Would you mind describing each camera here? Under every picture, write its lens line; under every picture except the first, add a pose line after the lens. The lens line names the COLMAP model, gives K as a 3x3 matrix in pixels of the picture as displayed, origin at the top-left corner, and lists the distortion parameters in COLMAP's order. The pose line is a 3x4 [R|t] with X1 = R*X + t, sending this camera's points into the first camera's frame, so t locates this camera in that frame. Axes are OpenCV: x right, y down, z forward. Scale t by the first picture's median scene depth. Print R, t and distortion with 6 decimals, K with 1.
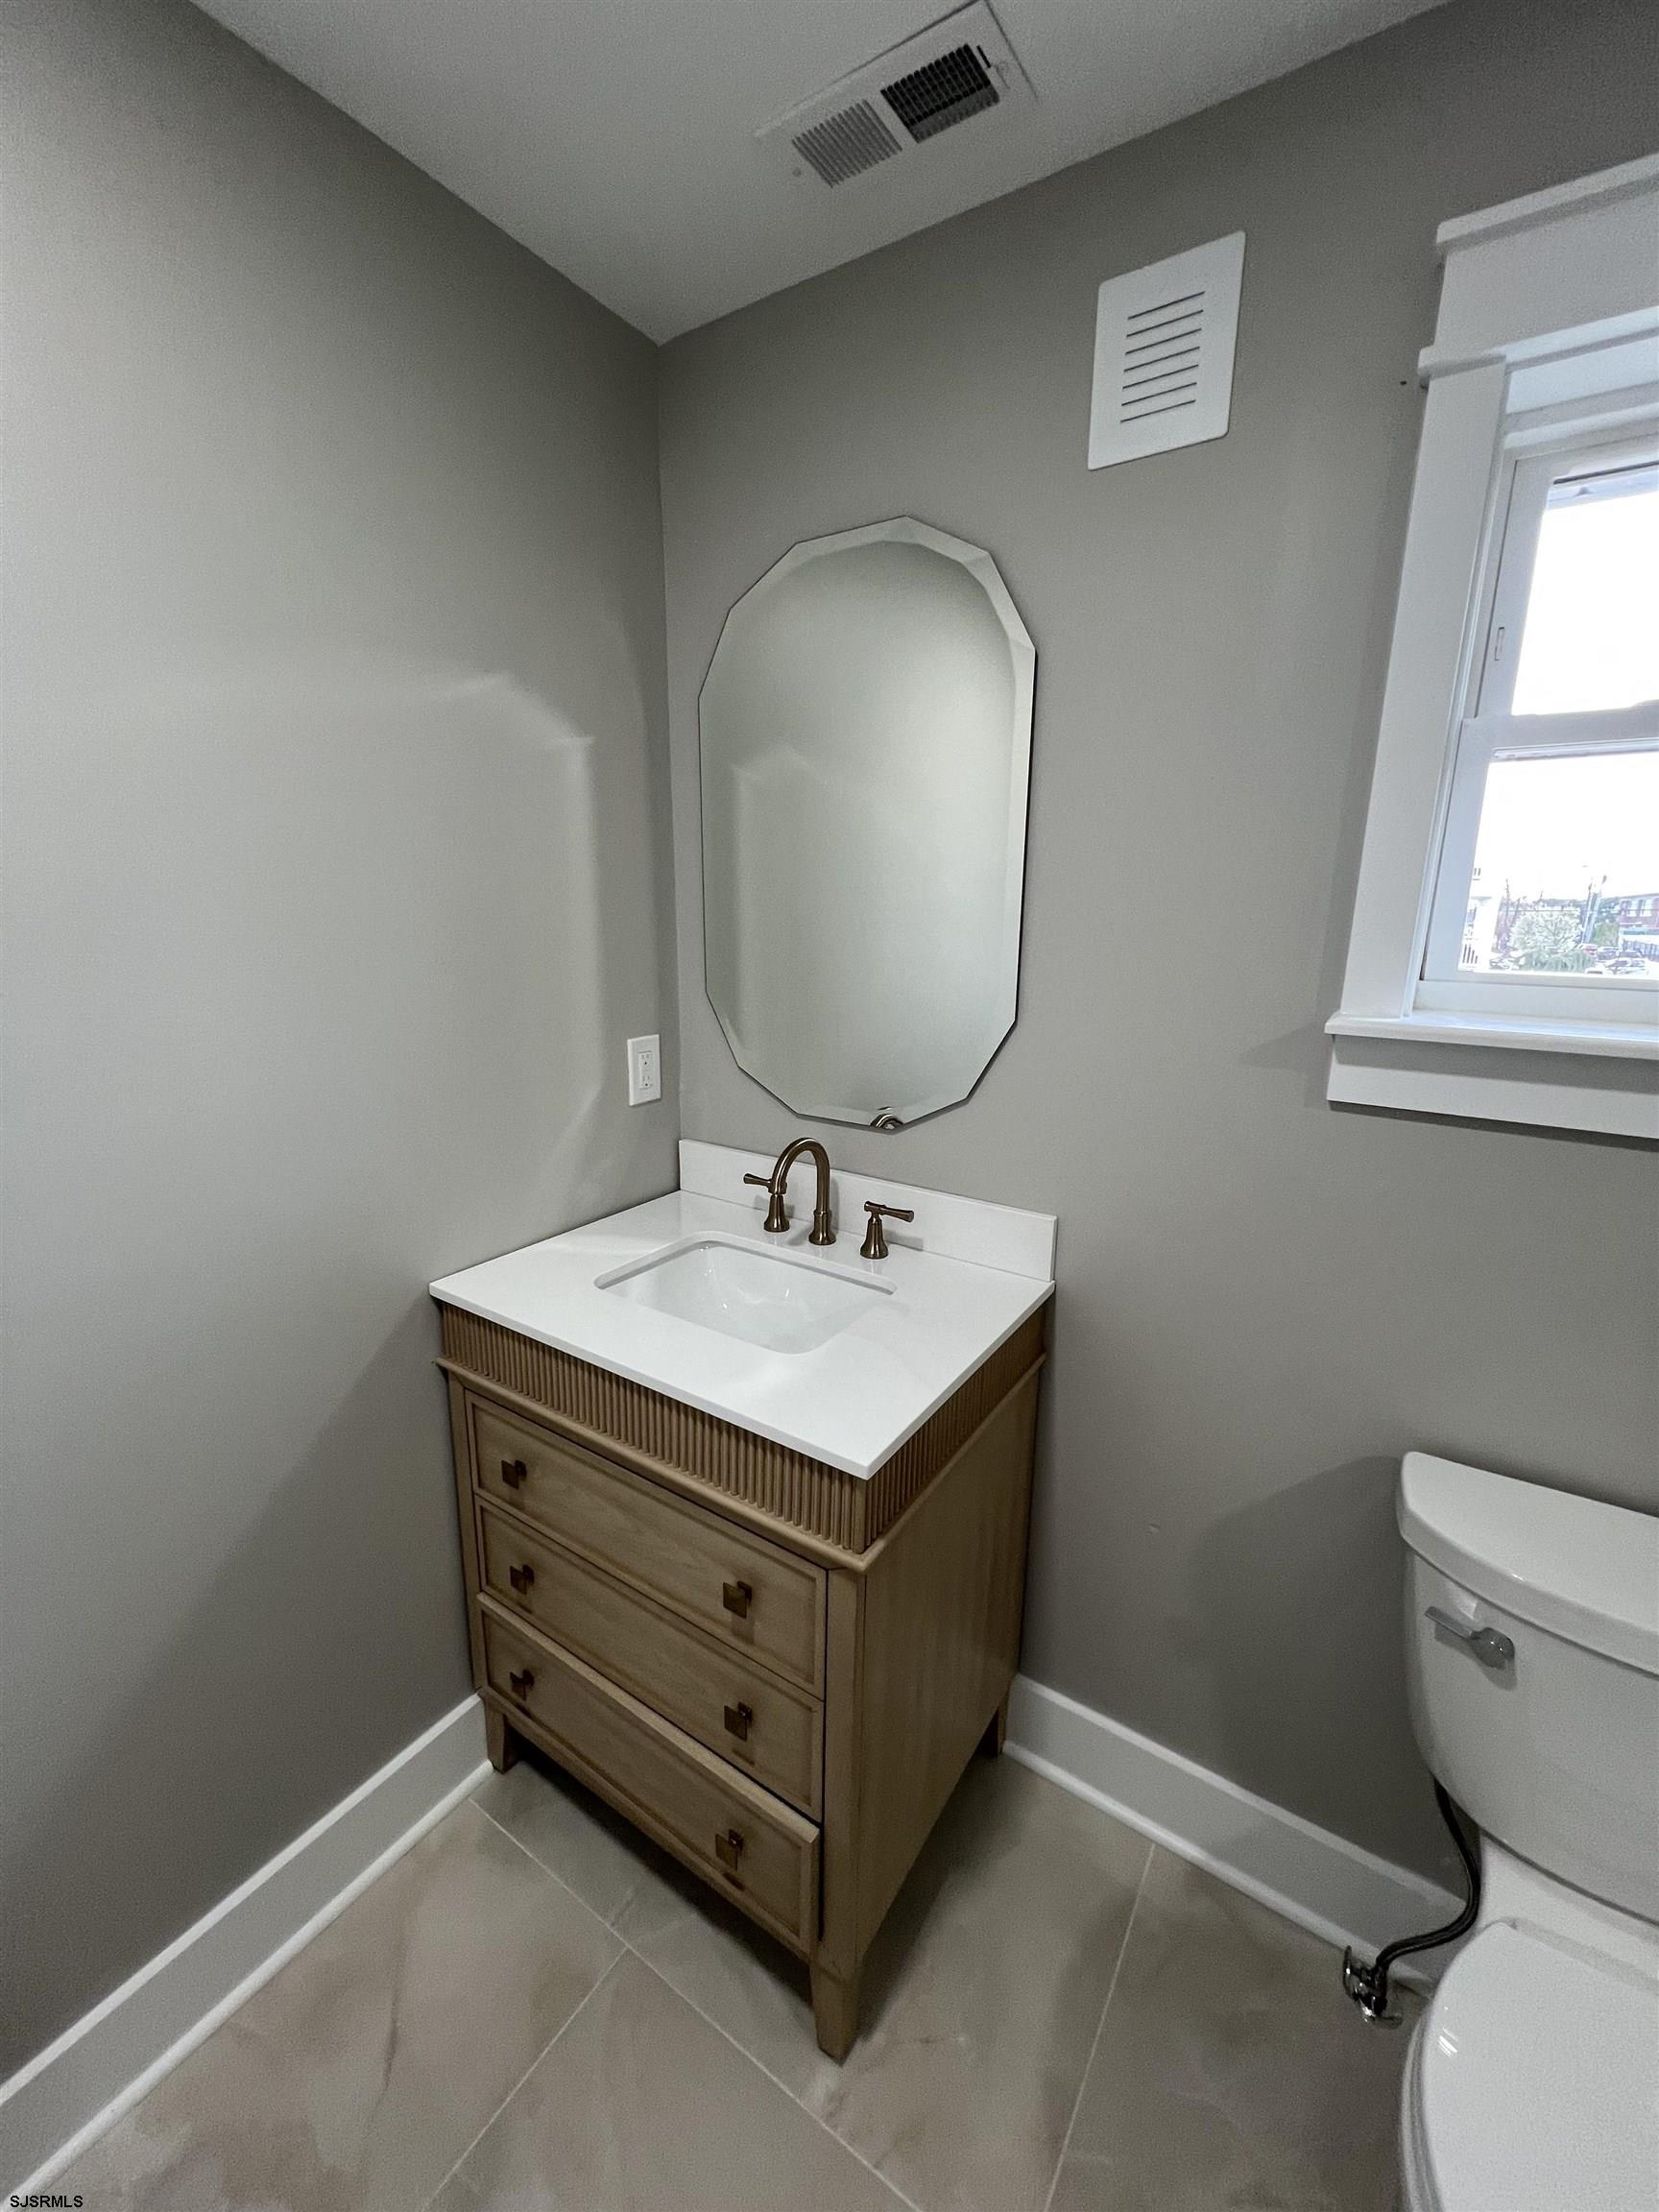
lens RADIAL K [[896.3, 0, 831.2], [0, 896.3, 1096.0], [0, 0, 1]] dist [-0.000640, 0.000369]
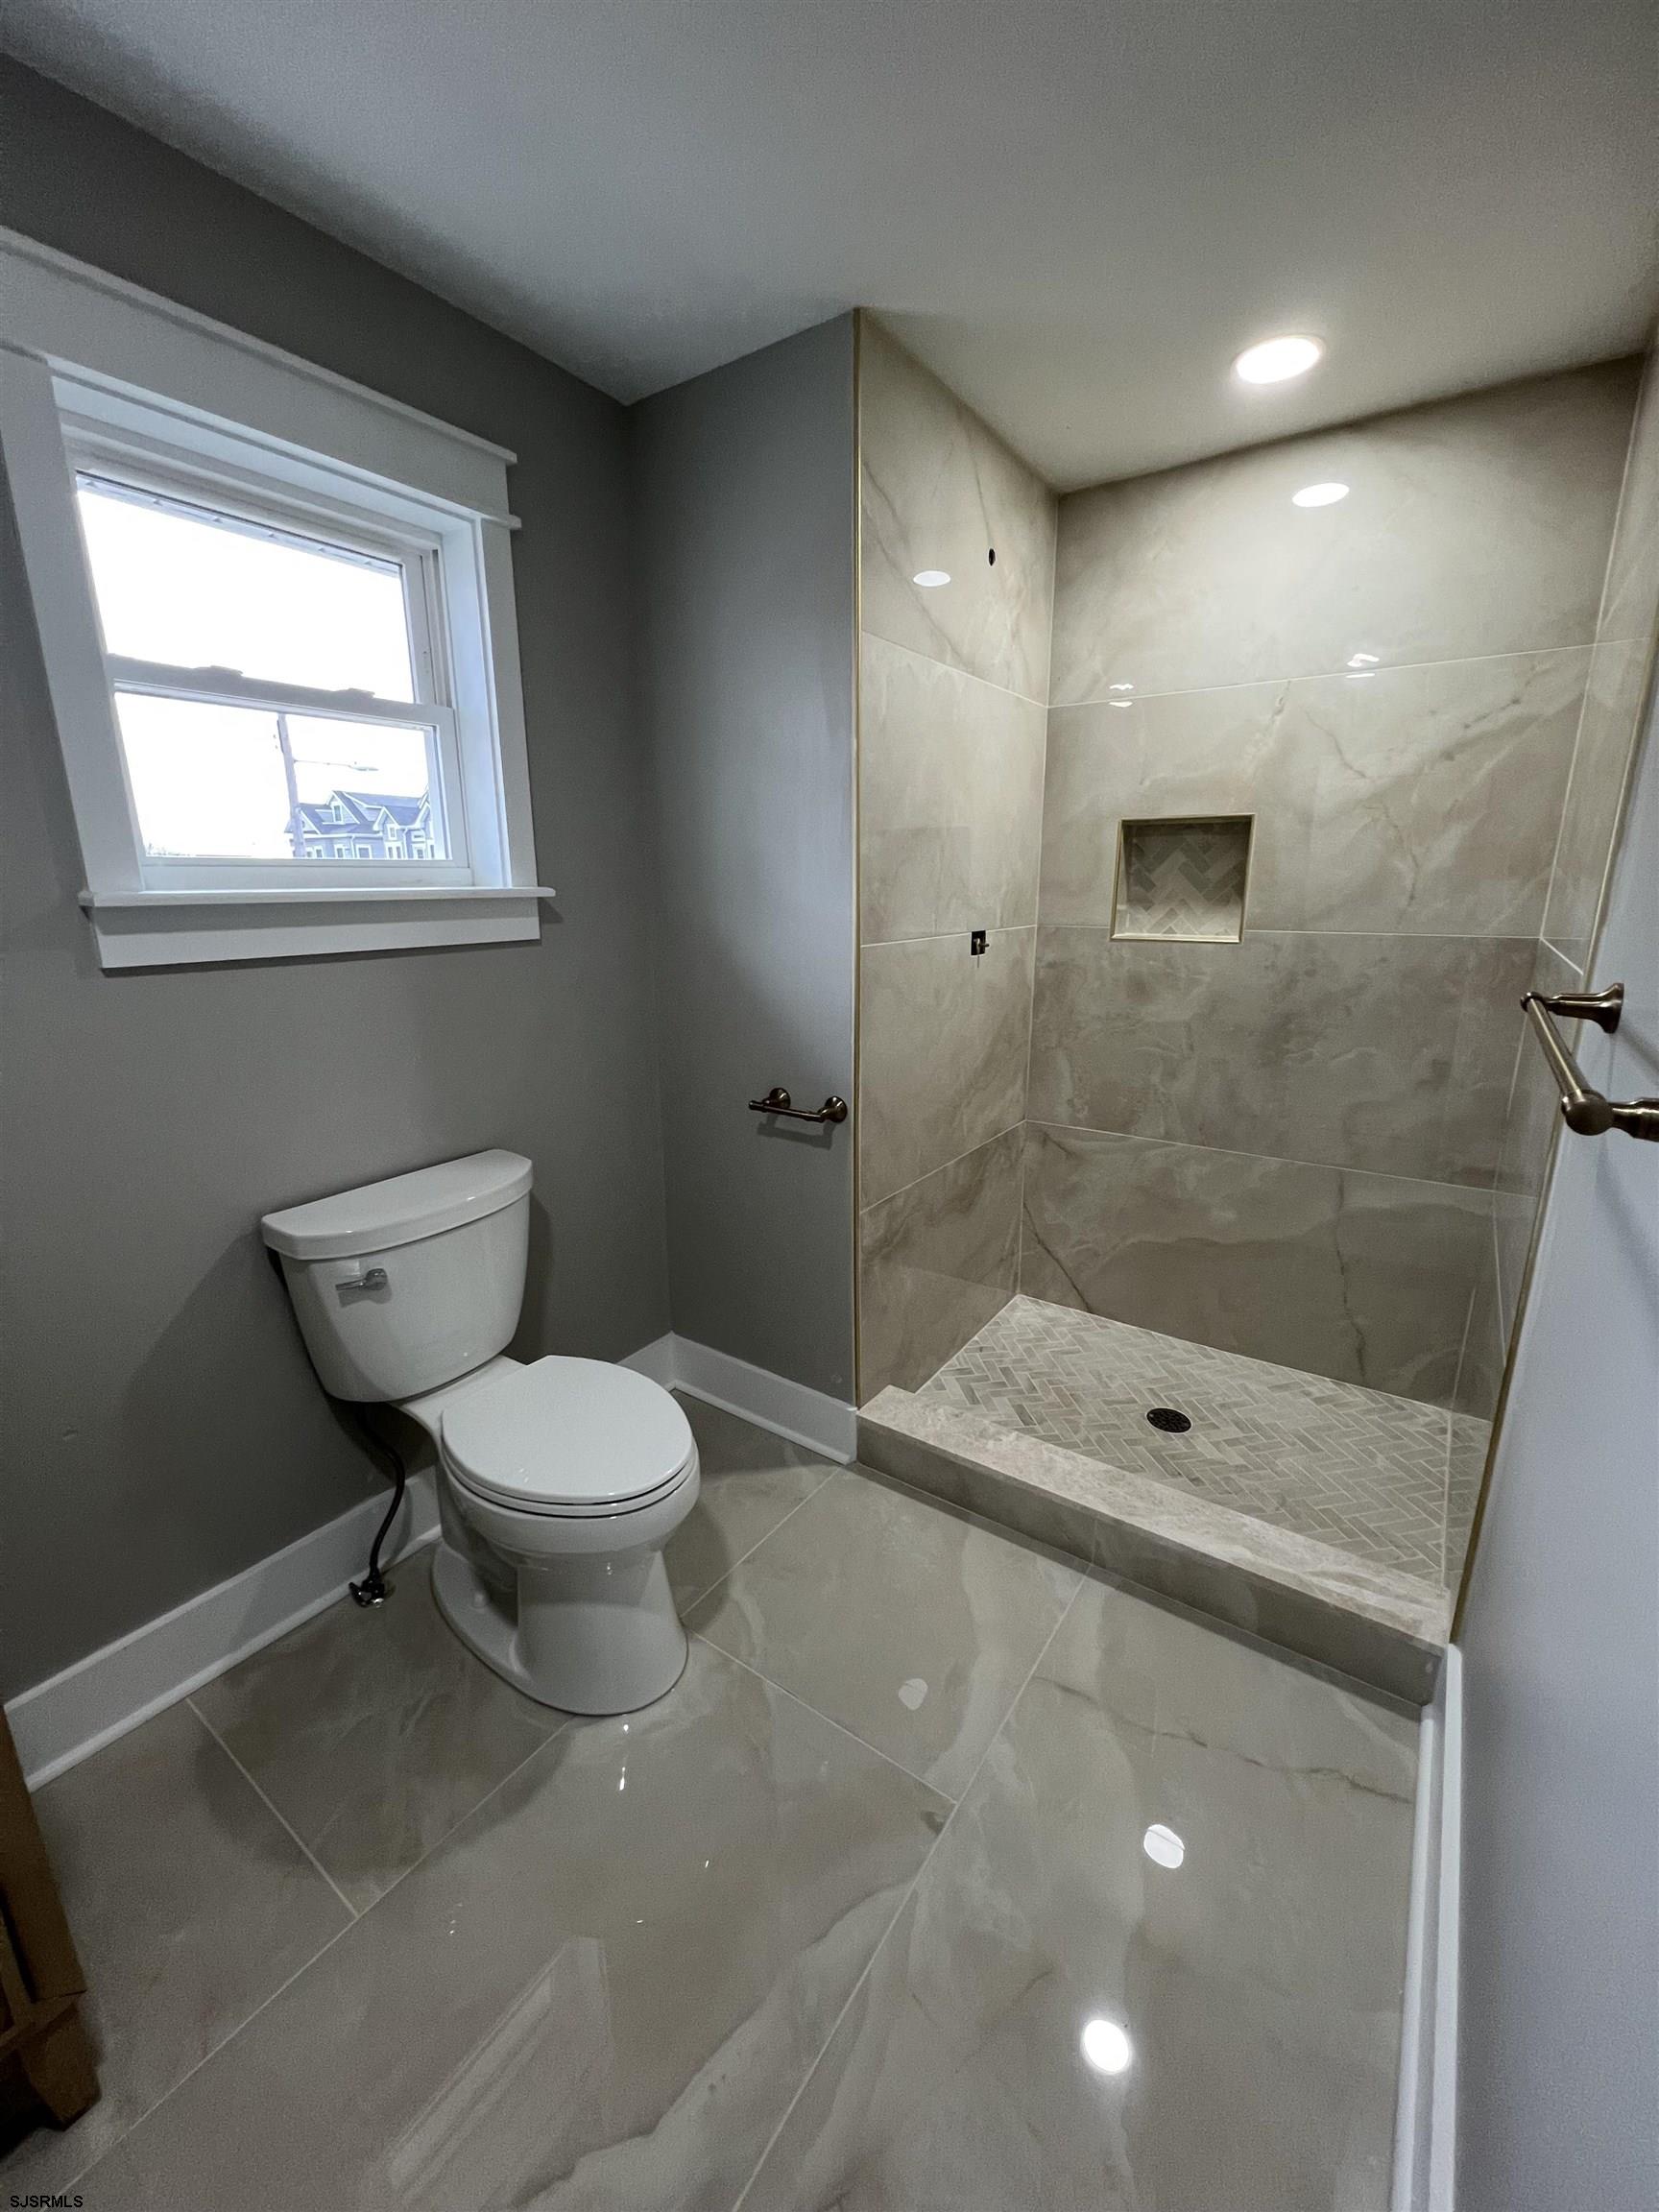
lens RADIAL K [[896.3, 0, 828.6], [0, 896.3, 1103.1], [0, 0, 1]] dist [-0.000640, 0.000369]
pose [[0.038378, -0.260778, 0.964636, -0.599586], [0.229676, 0.941804, 0.245468, 0.103932], [-0.972510, 0.212133, 0.096039, 0.003200]]
